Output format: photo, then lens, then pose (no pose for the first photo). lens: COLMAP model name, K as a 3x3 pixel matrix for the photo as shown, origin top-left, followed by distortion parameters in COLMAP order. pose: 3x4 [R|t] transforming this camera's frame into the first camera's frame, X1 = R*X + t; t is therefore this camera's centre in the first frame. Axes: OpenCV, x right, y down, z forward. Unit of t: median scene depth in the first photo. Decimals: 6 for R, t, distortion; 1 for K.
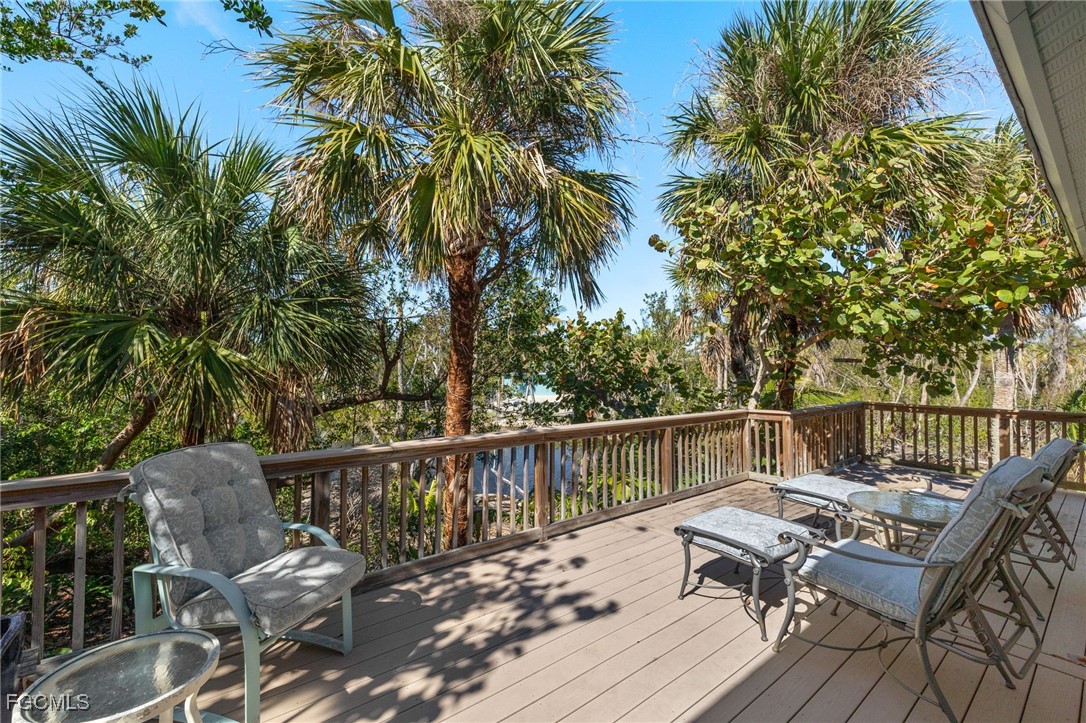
lens RADIAL K [[460.2, 0, 540.0], [0, 460.2, 357.1], [0, 0, 1]] dist [-0.001387, -0.000186]
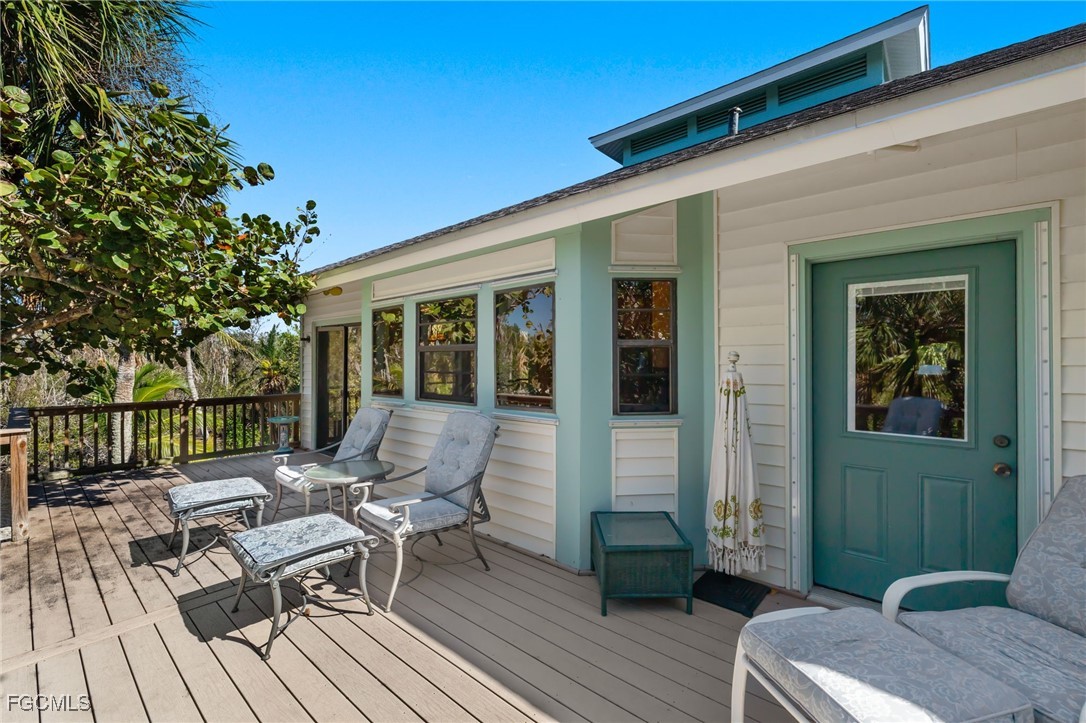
lens RADIAL K [[460.2, 0, 540.1], [0, 460.2, 359.8], [0, 0, 1]] dist [-0.001387, -0.000186]
pose [[-0.182557, -0.005074, 0.983182, -0.344297], [-0.008739, 0.999956, 0.003538, 0.006588], [-0.983156, -0.007946, -0.182593, 0.438045]]
